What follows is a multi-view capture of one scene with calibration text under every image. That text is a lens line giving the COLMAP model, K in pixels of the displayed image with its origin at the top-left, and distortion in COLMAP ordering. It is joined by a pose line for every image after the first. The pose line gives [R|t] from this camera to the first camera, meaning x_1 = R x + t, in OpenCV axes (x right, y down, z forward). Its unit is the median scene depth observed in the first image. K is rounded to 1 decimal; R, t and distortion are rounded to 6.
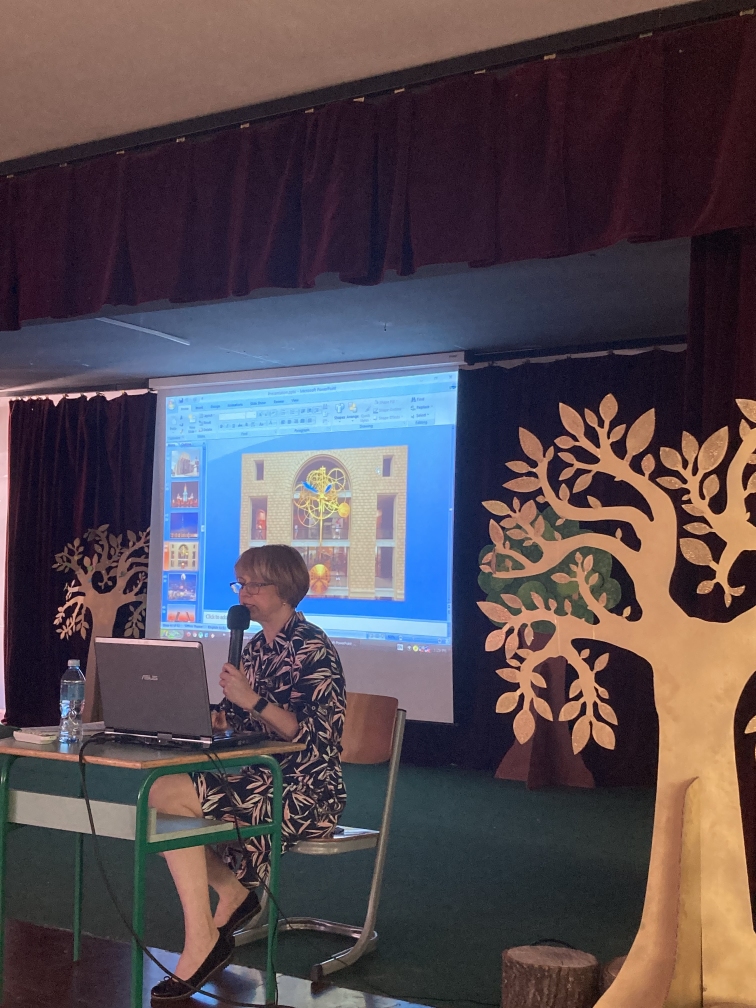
lens RADIAL K [[1257.5, 0, 375.8], [0, 1257.5, 514.4], [0, 0, 1]] dist [0.335281, -1.430574]
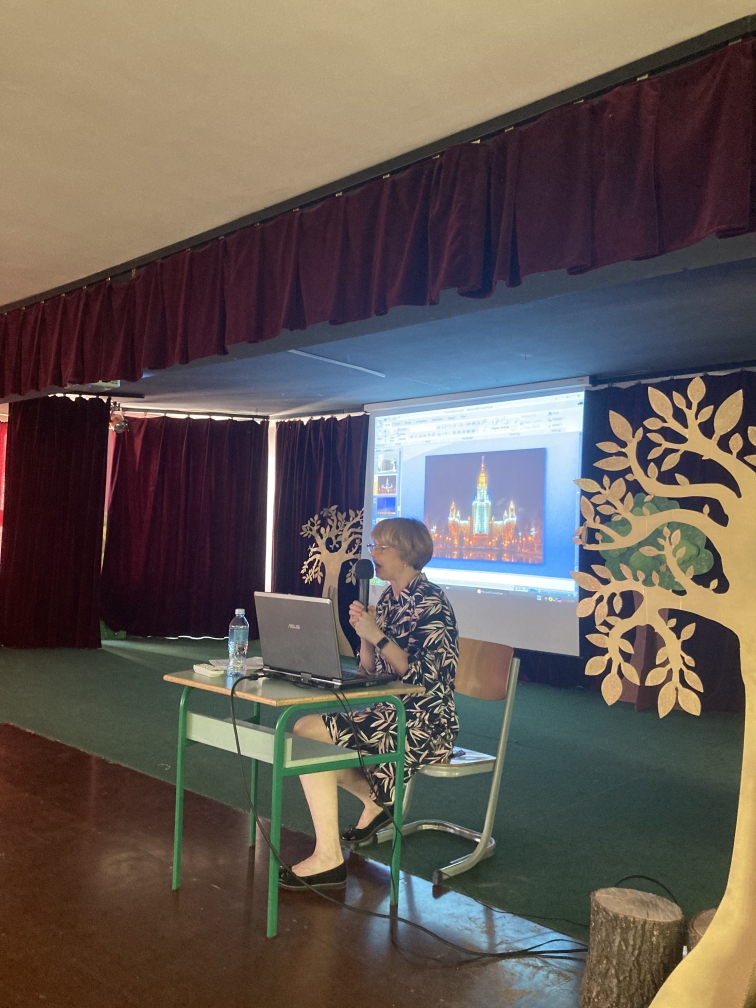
lens RADIAL K [[817.0, 0, 384.7], [0, 817.0, 497.9], [0, 0, 1]] dist [0.062100, -0.079844]
pose [[0.981991, 0.005107, -0.188859, 0.055727], [-0.006103, 0.999970, -0.004691, 0.009695], [0.188829, 0.005760, 0.981993, 0.267196]]
